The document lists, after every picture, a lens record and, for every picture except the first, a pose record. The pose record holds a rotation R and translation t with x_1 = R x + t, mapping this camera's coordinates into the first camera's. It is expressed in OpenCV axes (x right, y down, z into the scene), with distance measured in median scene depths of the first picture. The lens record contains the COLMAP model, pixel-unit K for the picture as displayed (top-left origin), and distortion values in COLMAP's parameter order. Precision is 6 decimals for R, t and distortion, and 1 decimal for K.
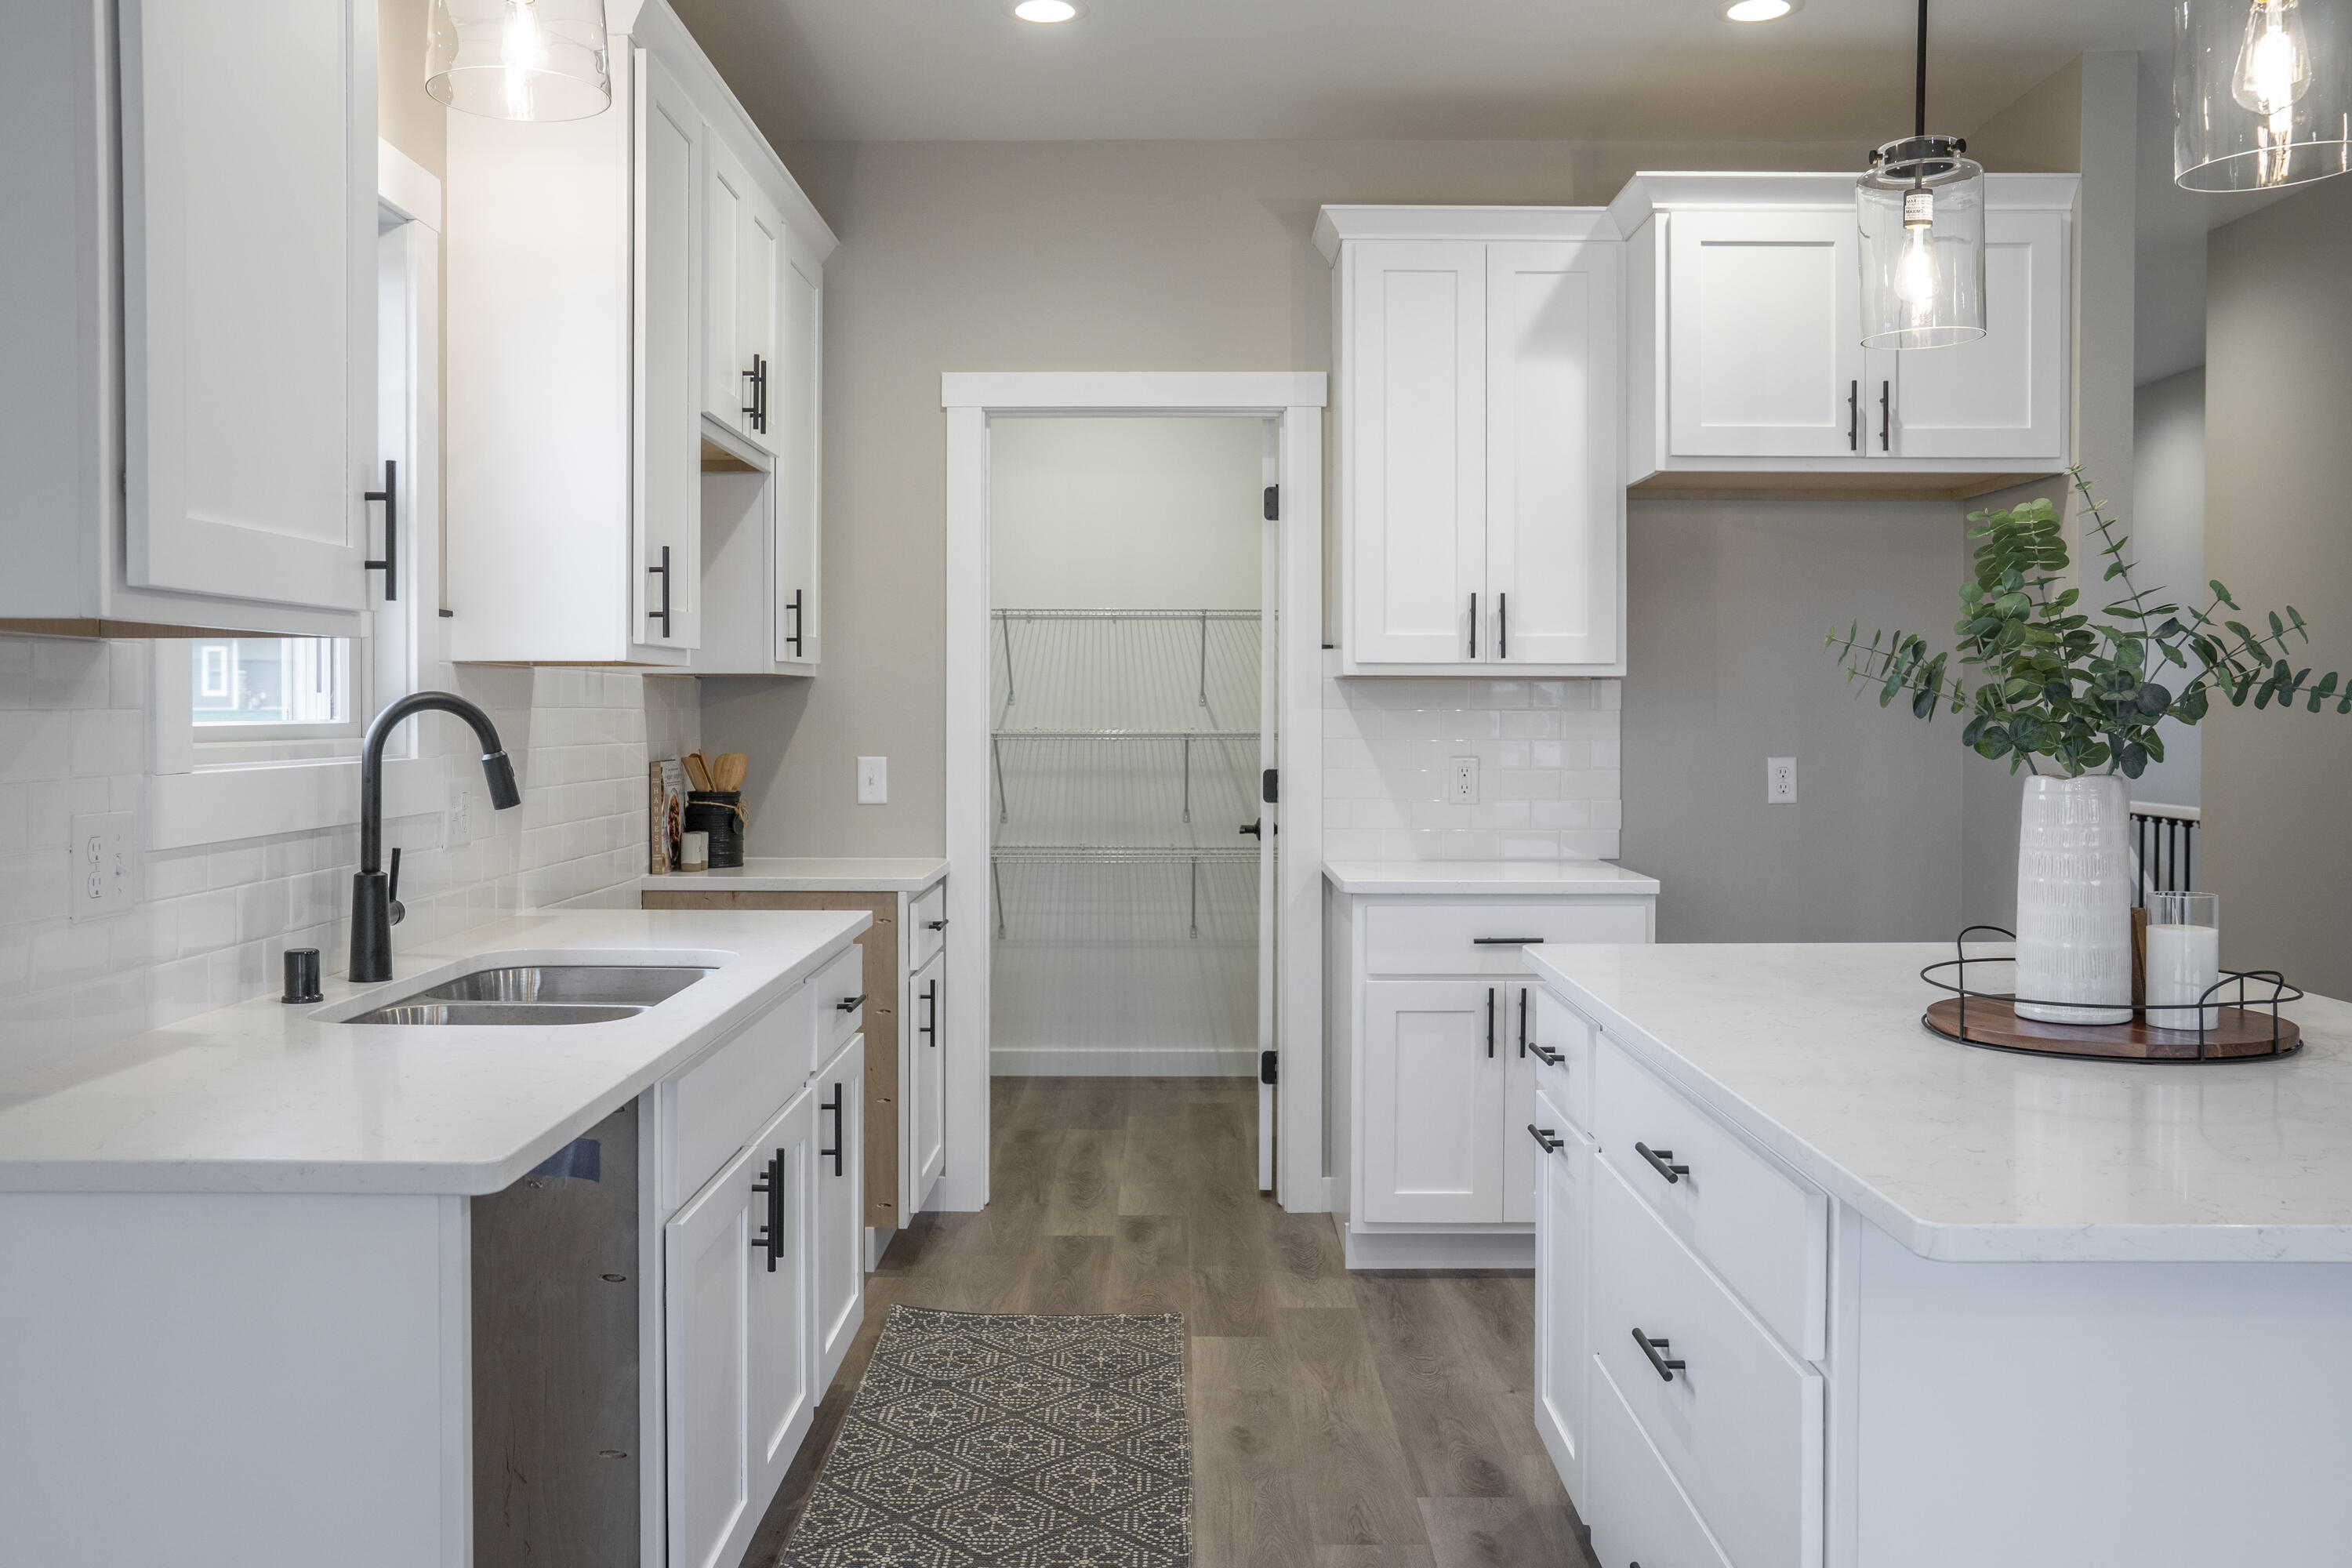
lens RADIAL K [[2043.3, 0, 1167.4], [0, 2043.3, 772.9], [0, 0, 1]] dist [-0.078015, -0.005467]
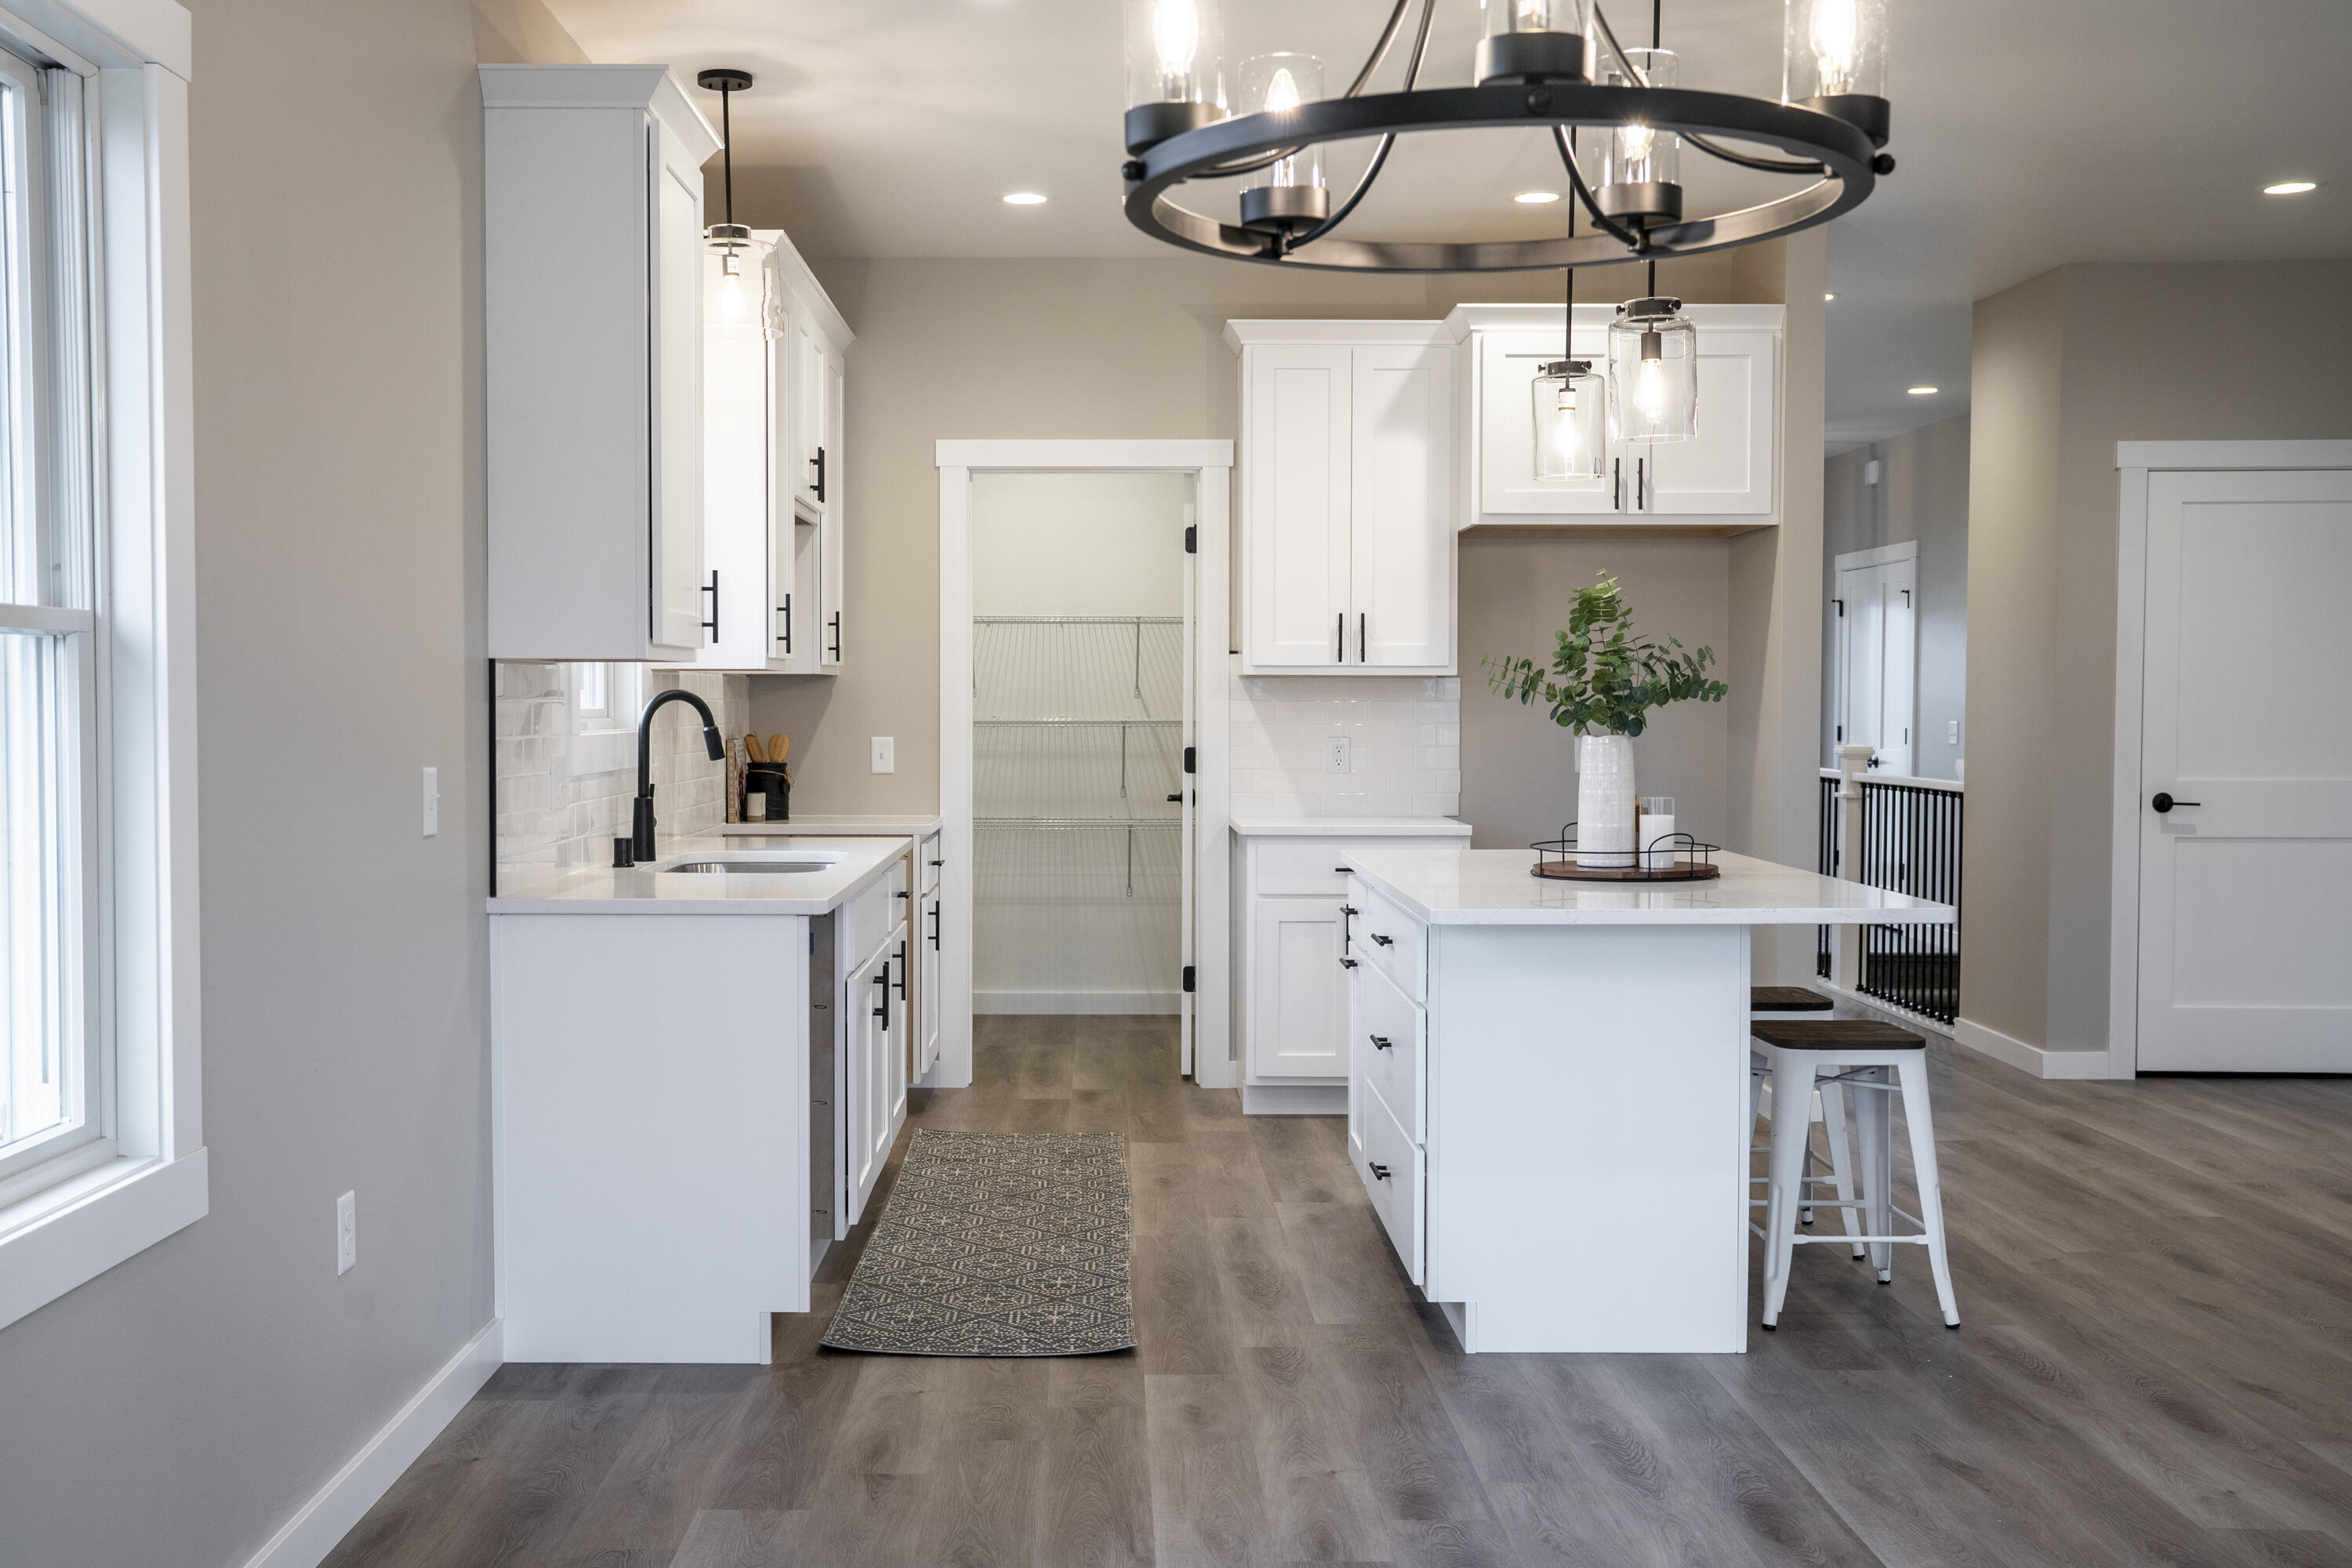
lens RADIAL K [[2297.6, 0, 1117.3], [0, 2297.6, 807.4], [0, 0, 1]] dist [-0.001245, 0.000000]
pose [[0.999961, -0.000254, 0.008787, -0.009251], [0.000120, 0.999884, 0.015229, 0.016148], [-0.008790, -0.015228, 0.999845, -0.511693]]
